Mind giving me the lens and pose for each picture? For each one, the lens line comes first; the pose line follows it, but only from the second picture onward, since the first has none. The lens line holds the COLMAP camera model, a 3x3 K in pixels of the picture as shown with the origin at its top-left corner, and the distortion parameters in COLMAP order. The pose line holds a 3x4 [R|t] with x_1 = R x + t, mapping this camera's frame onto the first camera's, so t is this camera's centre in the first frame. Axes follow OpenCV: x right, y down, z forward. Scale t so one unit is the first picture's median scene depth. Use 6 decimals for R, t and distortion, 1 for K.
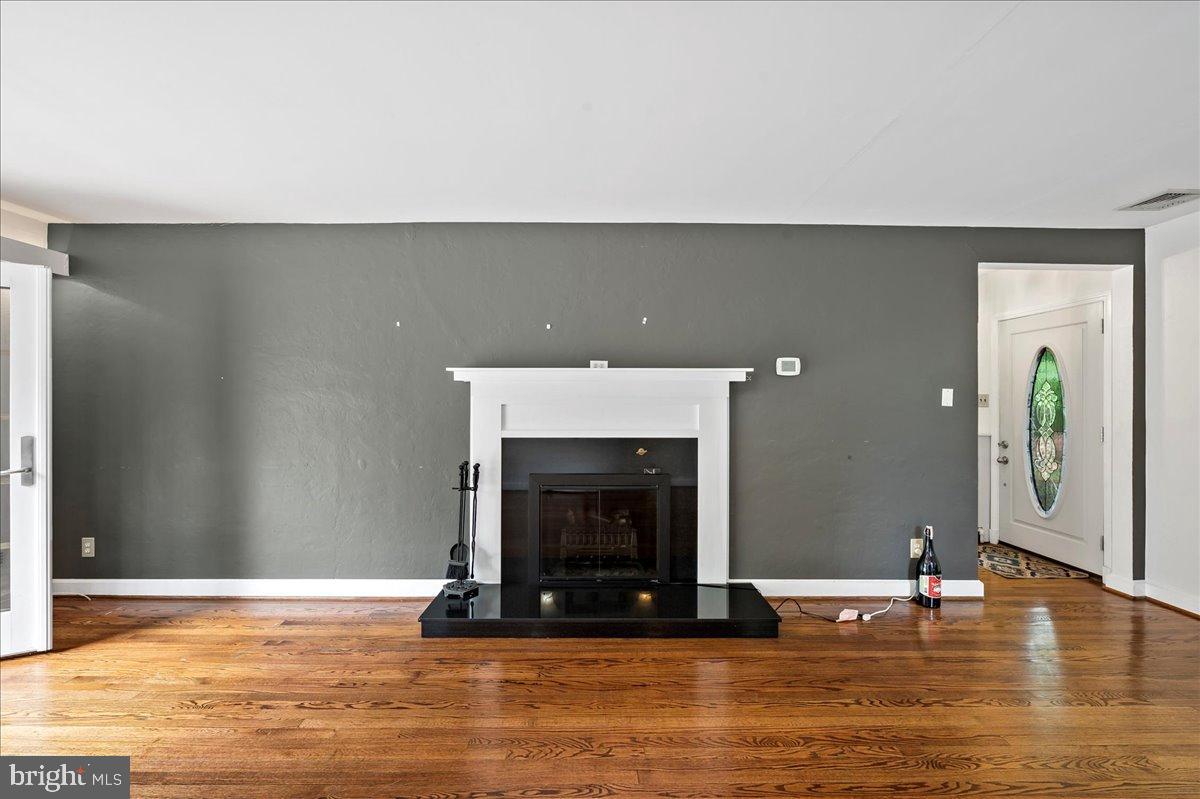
lens RADIAL K [[485.4, 0, 600.0], [0, 485.4, 399.5], [0, 0, 1]] dist [-0.002624, -0.000353]
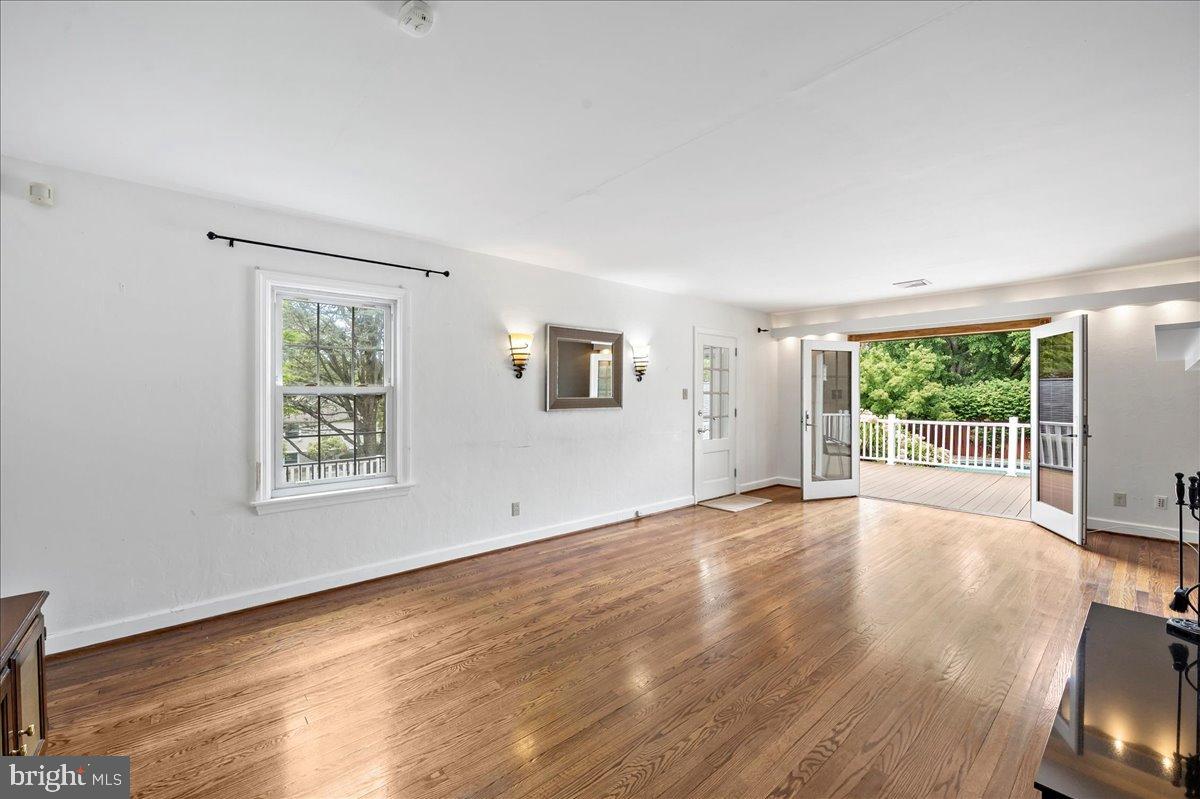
lens RADIAL K [[485.4, 0, 600.0], [0, 485.4, 399.5], [0, 0, 1]] dist [-0.002624, -0.000353]
pose [[-0.758389, 0.002458, -0.651797, 1.172476], [-0.000995, 0.999987, 0.004928, 0.007195], [0.651801, 0.004386, -0.758377, 1.145747]]
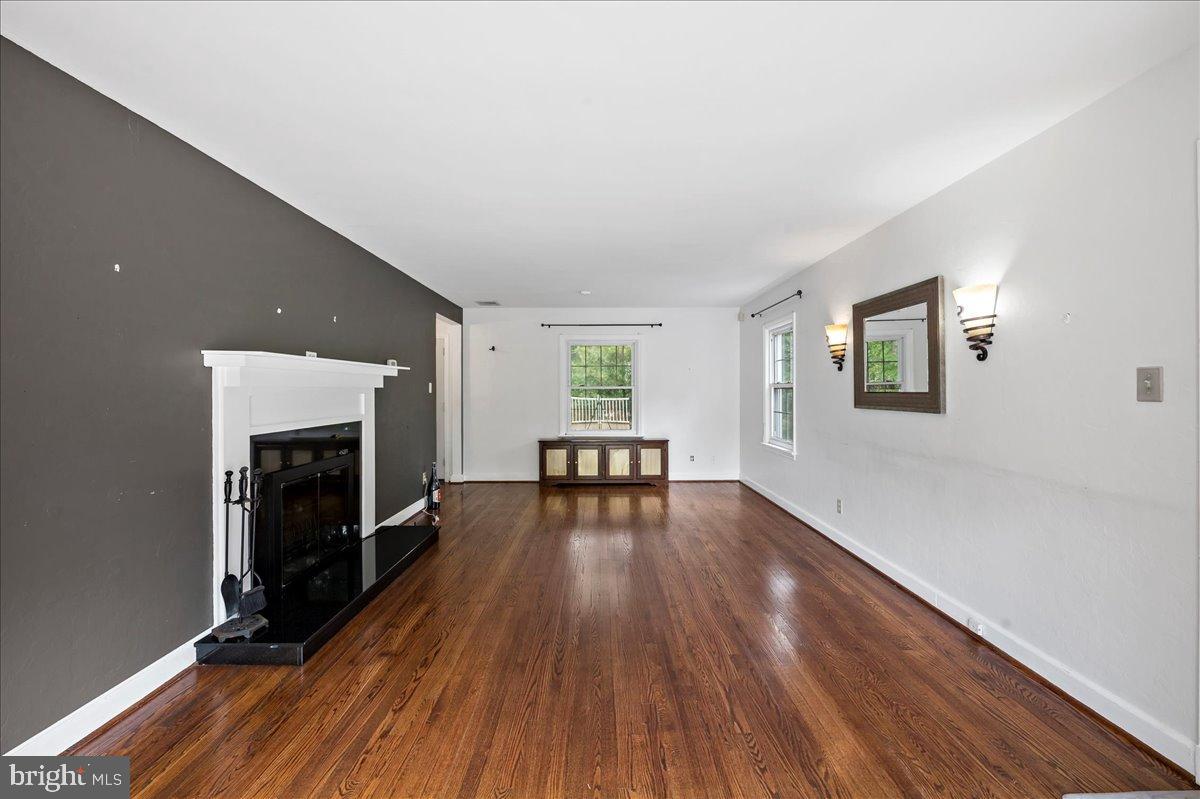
lens RADIAL K [[485.4, 0, 600.0], [0, 485.4, 399.5], [0, 0, 1]] dist [-0.002624, -0.000353]
pose [[0.004874, -0.024023, 0.999700, -1.276596], [0.001674, 0.999710, 0.024015, -0.003547], [-0.999987, 0.001556, 0.004913, 0.485458]]
